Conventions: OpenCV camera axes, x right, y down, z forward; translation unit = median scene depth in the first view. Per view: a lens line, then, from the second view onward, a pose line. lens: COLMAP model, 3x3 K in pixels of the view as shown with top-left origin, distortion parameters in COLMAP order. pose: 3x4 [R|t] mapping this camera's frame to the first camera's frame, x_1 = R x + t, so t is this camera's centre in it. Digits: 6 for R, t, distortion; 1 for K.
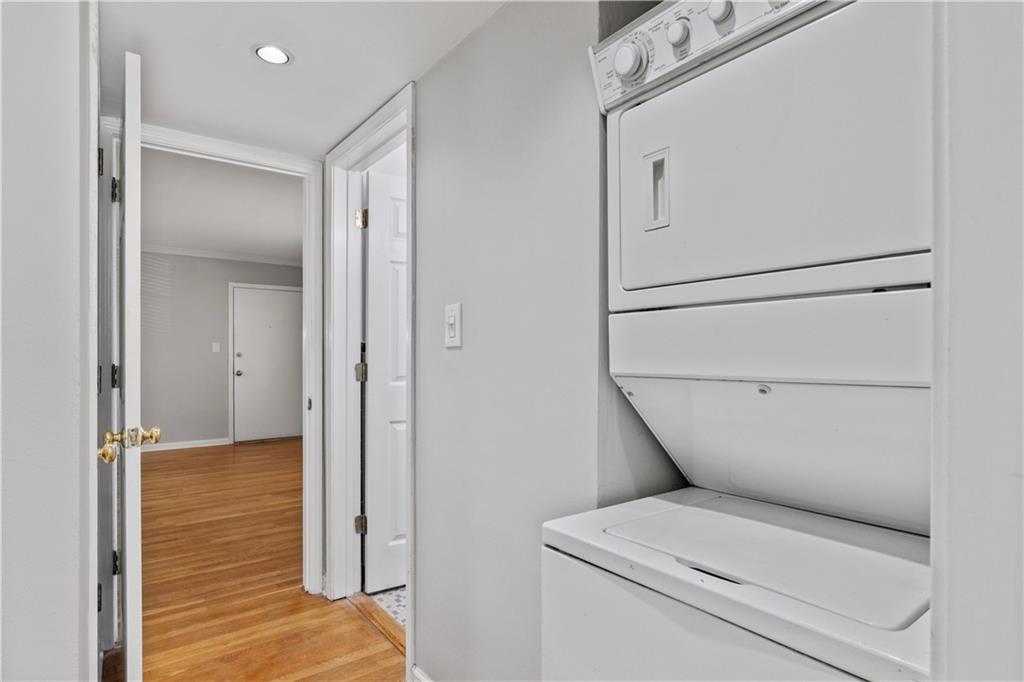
lens RADIAL K [[549.6, 0, 513.4], [0, 549.6, 354.1], [0, 0, 1]] dist [0.000320, -0.000012]
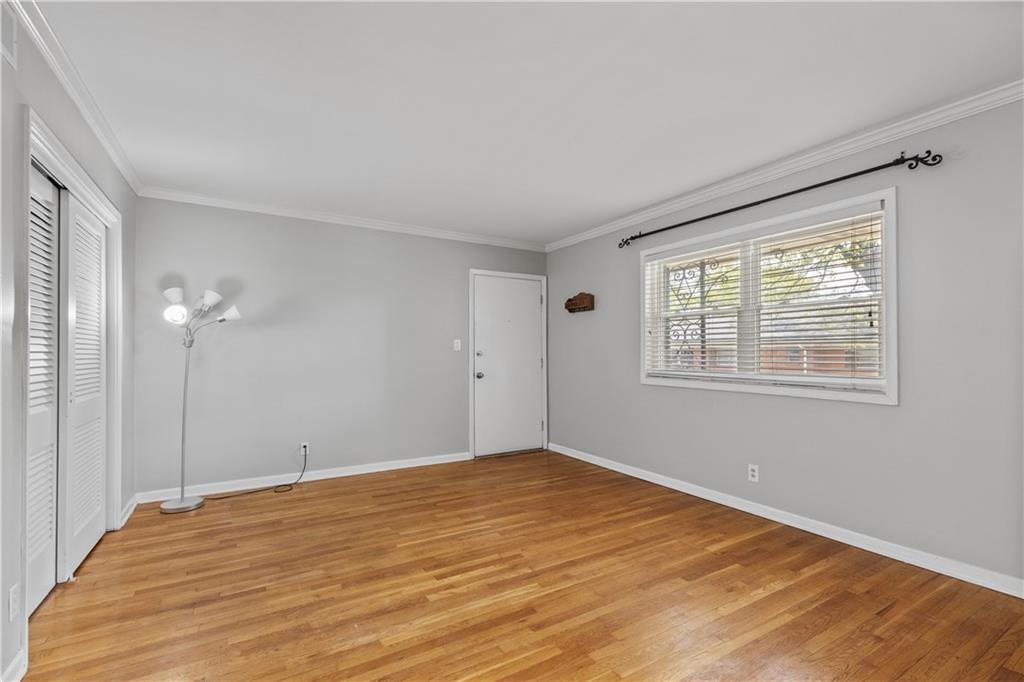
lens RADIAL K [[462.0, 0, 518.3], [0, 462.0, 349.5], [0, 0, 1]] dist [0.008237, -0.000535]
pose [[0.995790, -0.000863, -0.091665, -0.376847], [0.000426, 0.999988, -0.004783, -0.001798], [0.091668, 0.004724, 0.995778, 0.295494]]
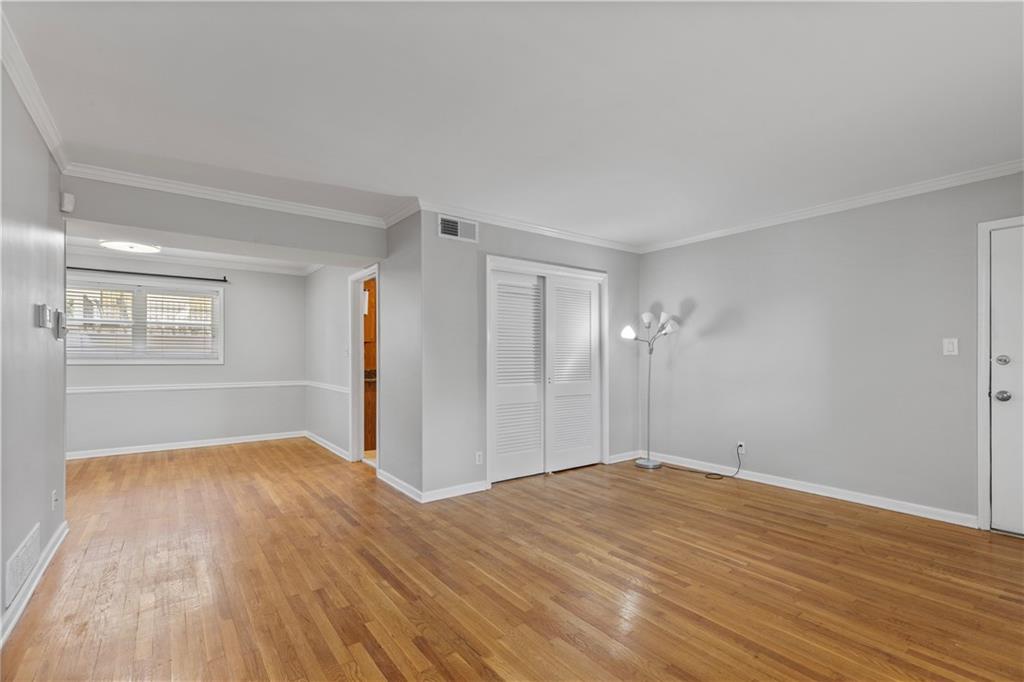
lens RADIAL K [[474.0, 0, 523.1], [0, 474.0, 358.3], [0, 0, 1]] dist [0.003812, -0.000354]
pose [[0.011762, 0.001655, -0.999929, -0.062521], [0.000943, 0.999998, 0.001666, -0.001460], [0.999930, -0.000963, 0.011761, 0.552814]]
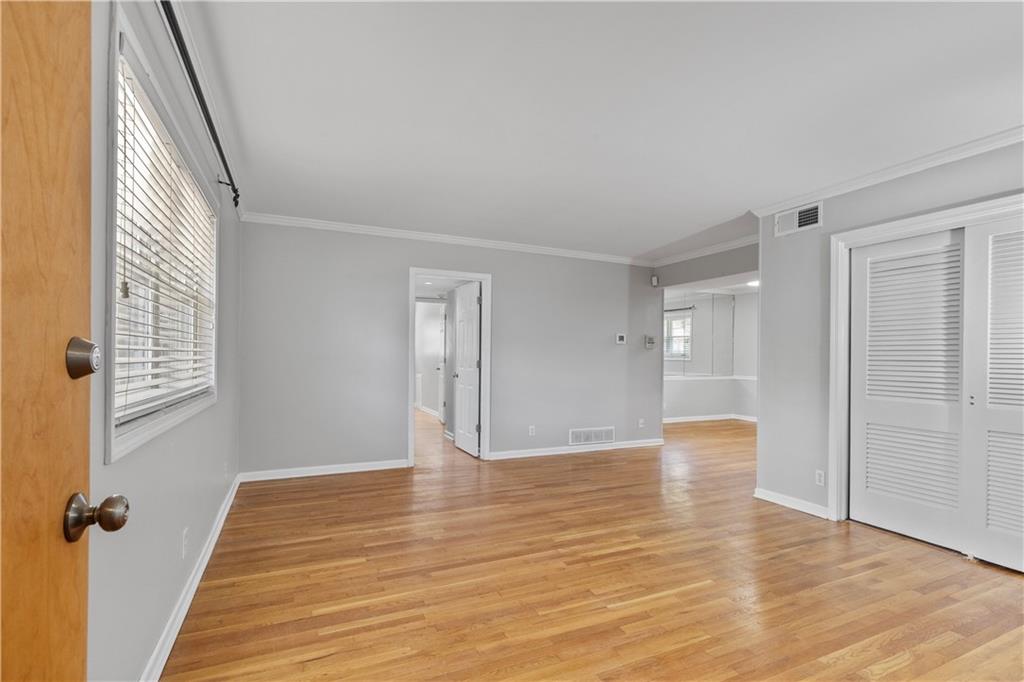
lens RADIAL K [[474.0, 0, 523.1], [0, 474.0, 358.3], [0, 0, 1]] dist [0.003812, -0.000354]
pose [[-0.977073, -0.011635, 0.212586, -0.454381], [-0.012377, 0.999921, -0.002158, 0.004956], [-0.212544, -0.004740, -0.977140, 1.052451]]
